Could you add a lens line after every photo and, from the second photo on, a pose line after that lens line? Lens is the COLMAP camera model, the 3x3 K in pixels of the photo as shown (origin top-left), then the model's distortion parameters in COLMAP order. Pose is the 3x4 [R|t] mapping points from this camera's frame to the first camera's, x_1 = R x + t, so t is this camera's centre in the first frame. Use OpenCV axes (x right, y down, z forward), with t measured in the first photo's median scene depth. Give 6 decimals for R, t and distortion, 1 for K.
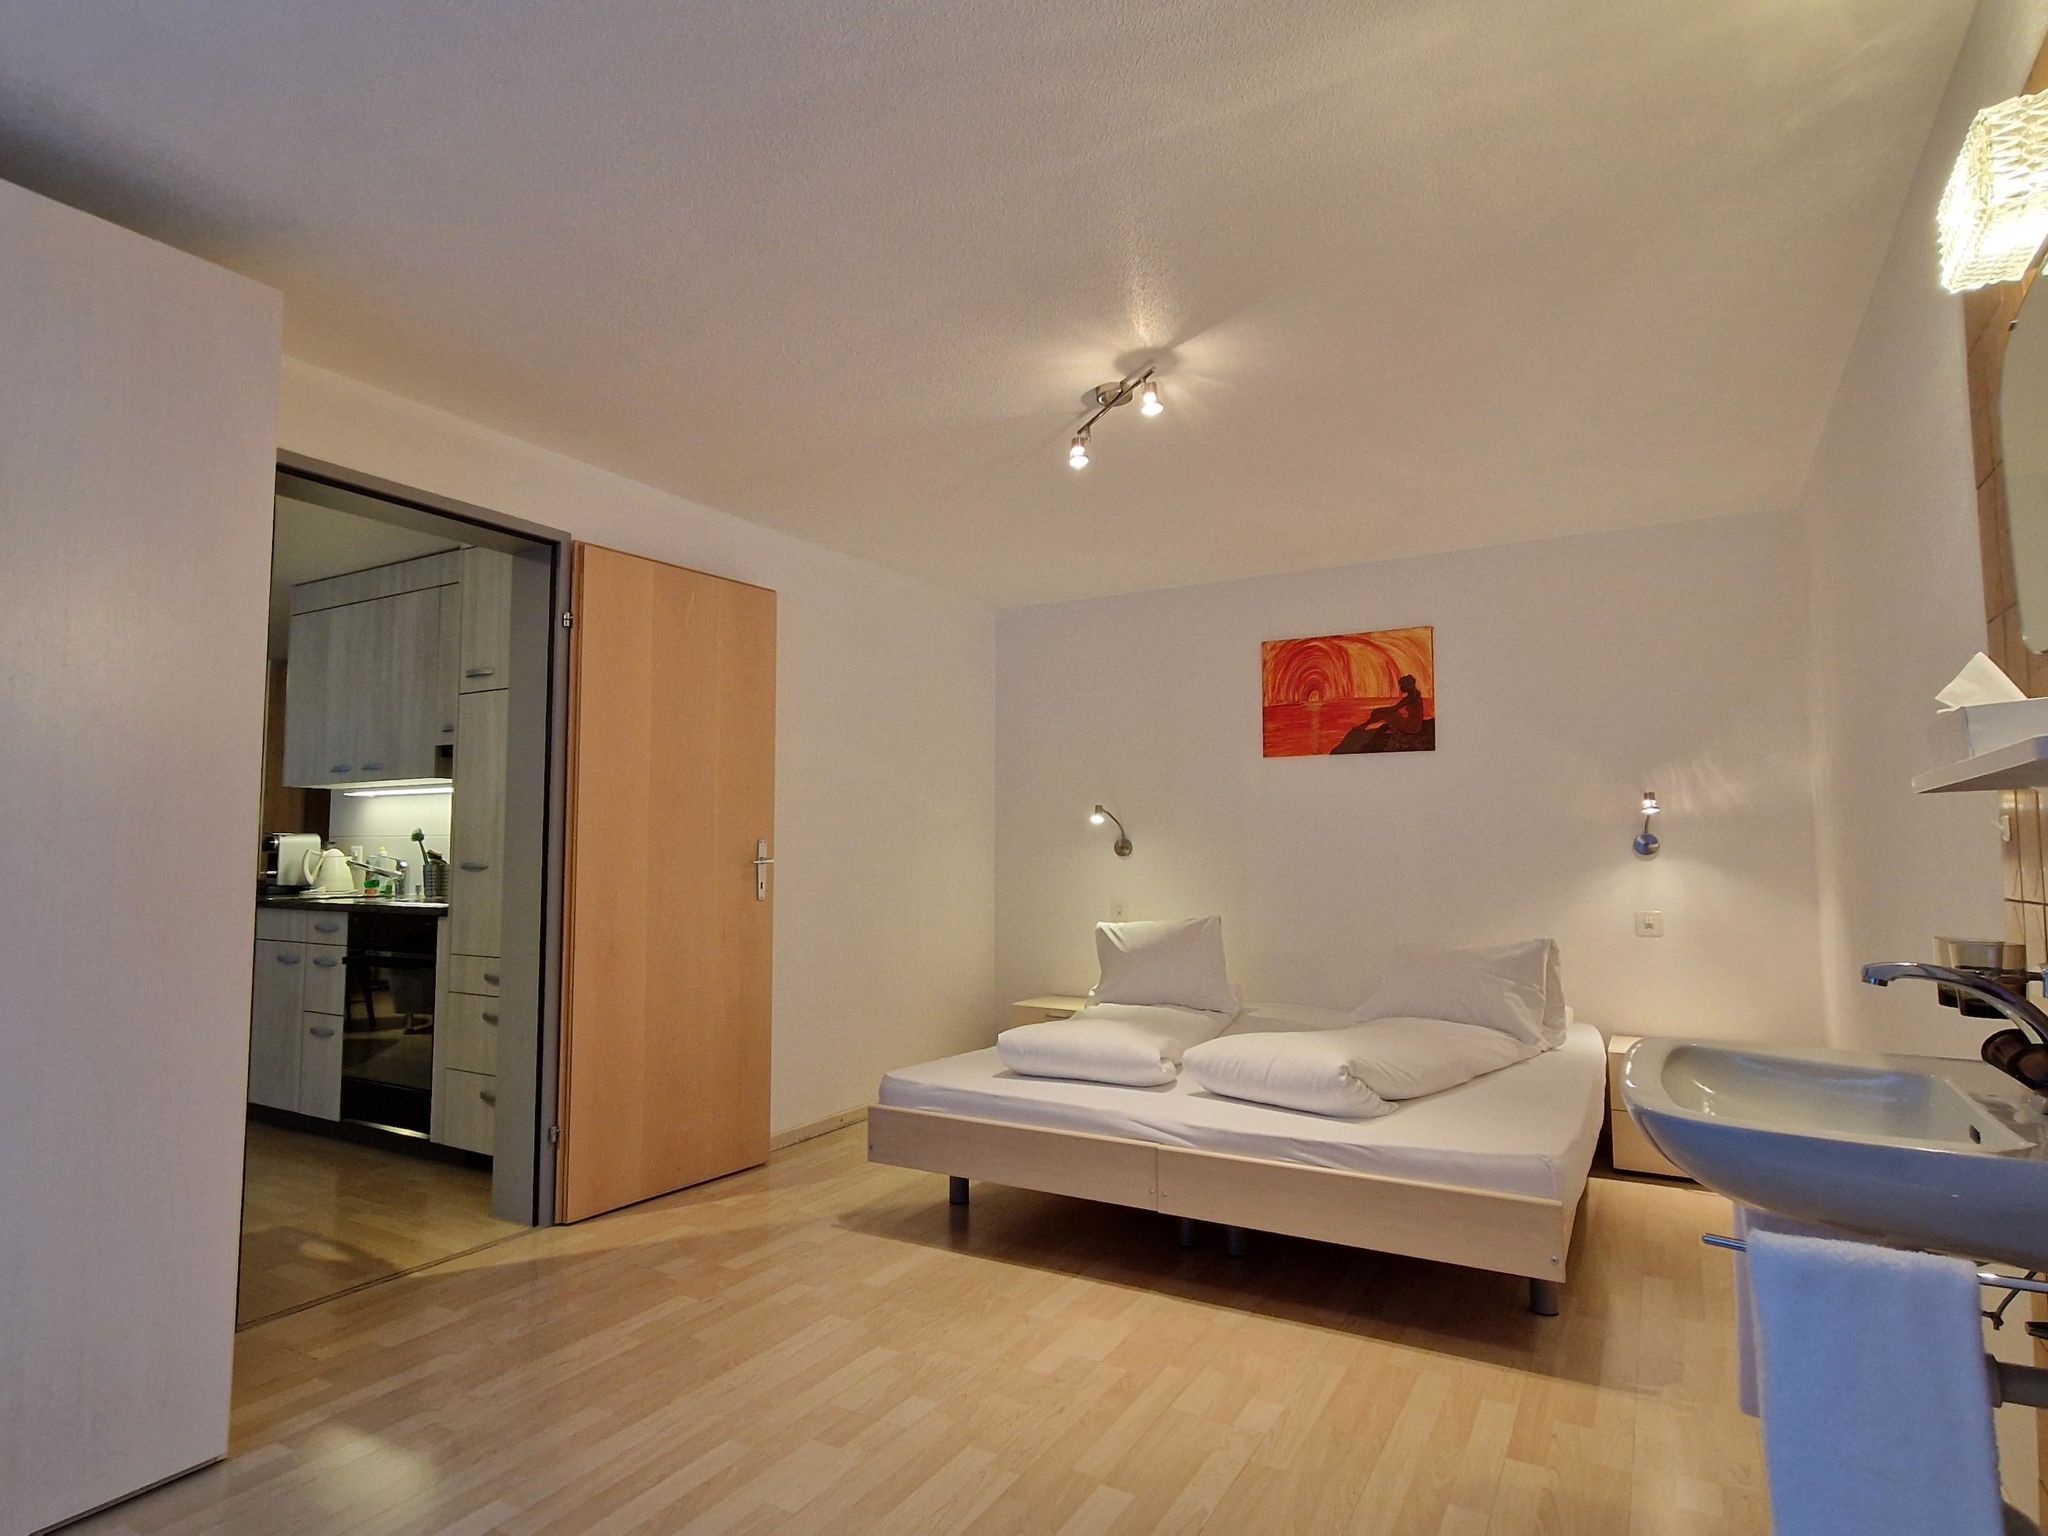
lens RADIAL K [[1100.0, 0, 1031.9], [0, 1100.0, 769.5], [0, 0, 1]] dist [0.001003, 0.001431]
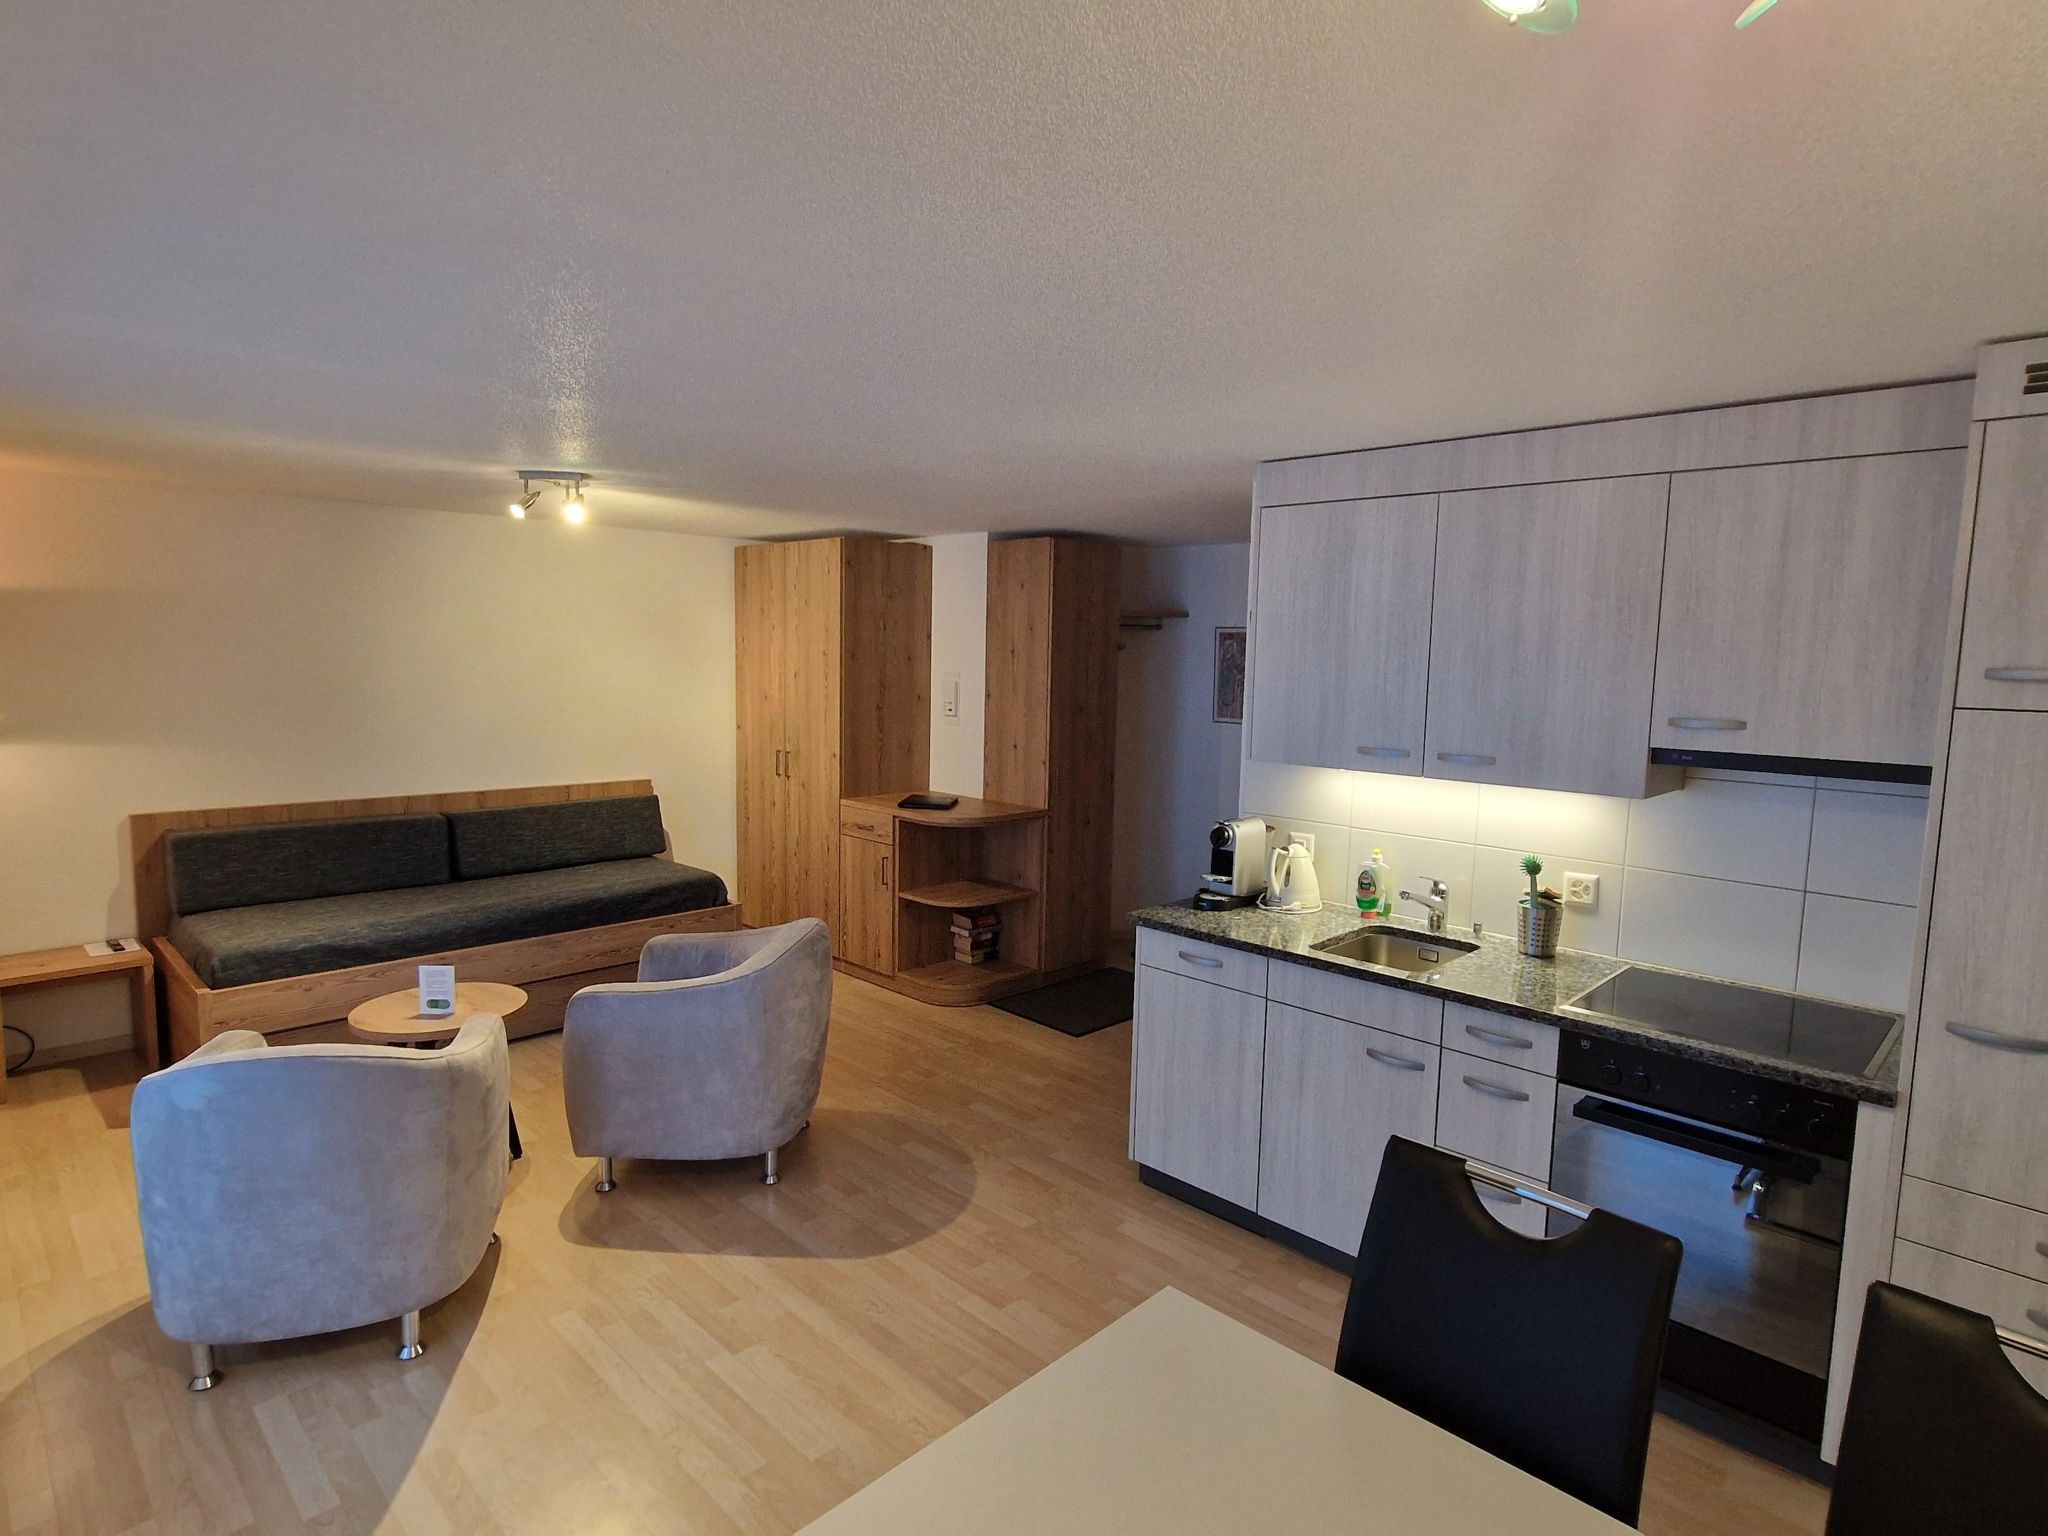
lens RADIAL K [[1100.0, 0, 1031.9], [0, 1100.0, 769.5], [0, 0, 1]] dist [0.001003, 0.001431]
pose [[0.966636, 0.051562, -0.250912, -0.650398], [-0.007466, 0.984786, 0.173611, -0.100267], [0.256047, -0.165945, 0.952314, 0.306142]]
